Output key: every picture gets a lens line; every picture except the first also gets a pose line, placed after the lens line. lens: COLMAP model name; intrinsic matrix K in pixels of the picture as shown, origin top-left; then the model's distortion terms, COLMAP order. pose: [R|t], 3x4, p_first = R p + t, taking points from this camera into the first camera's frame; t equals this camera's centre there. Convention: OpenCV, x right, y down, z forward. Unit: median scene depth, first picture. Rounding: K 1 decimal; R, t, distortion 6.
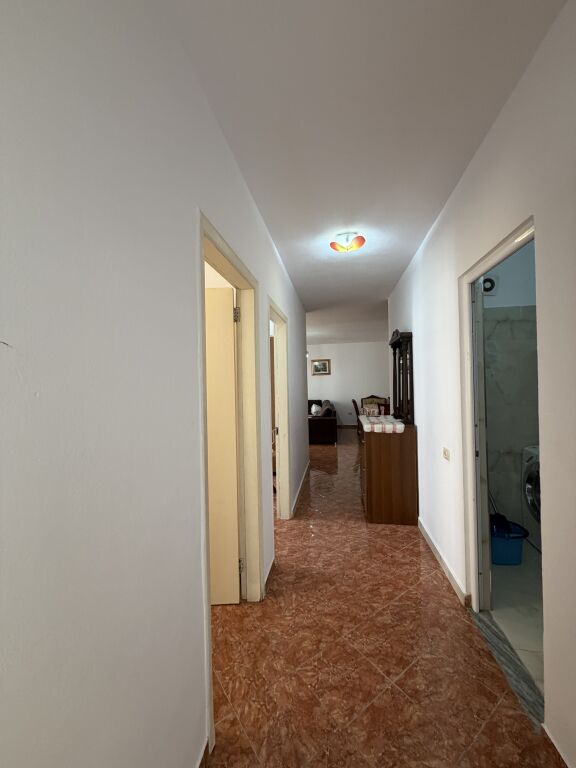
lens RADIAL K [[310.1, 0, 289.7], [0, 310.1, 384.0], [0, 0, 1]] dist [-0.000995, 0.000017]
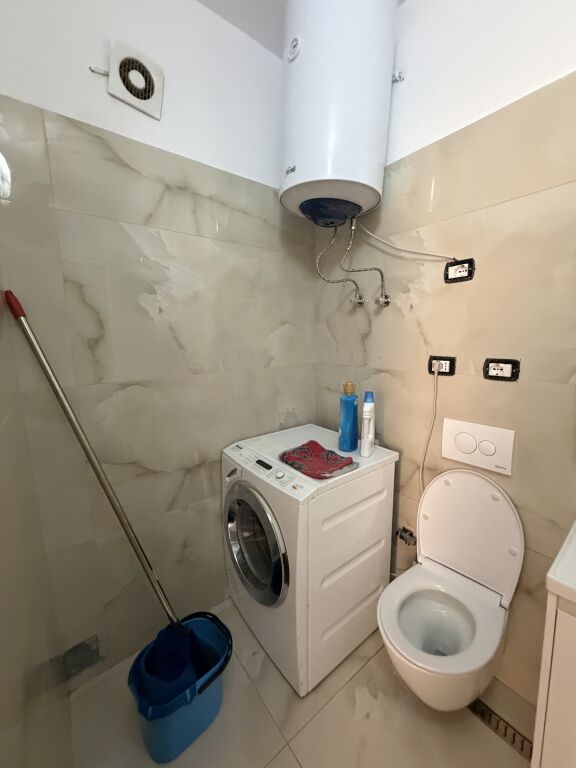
lens RADIAL K [[310.1, 0, 289.4], [0, 310.1, 381.7], [0, 0, 1]] dist [-0.000995, 0.000017]
pose [[0.682379, -0.096063, 0.724659, 0.449236], [0.000461, 0.991384, 0.130986, 0.017203], [-0.730999, -0.089048, 0.676544, 0.555638]]
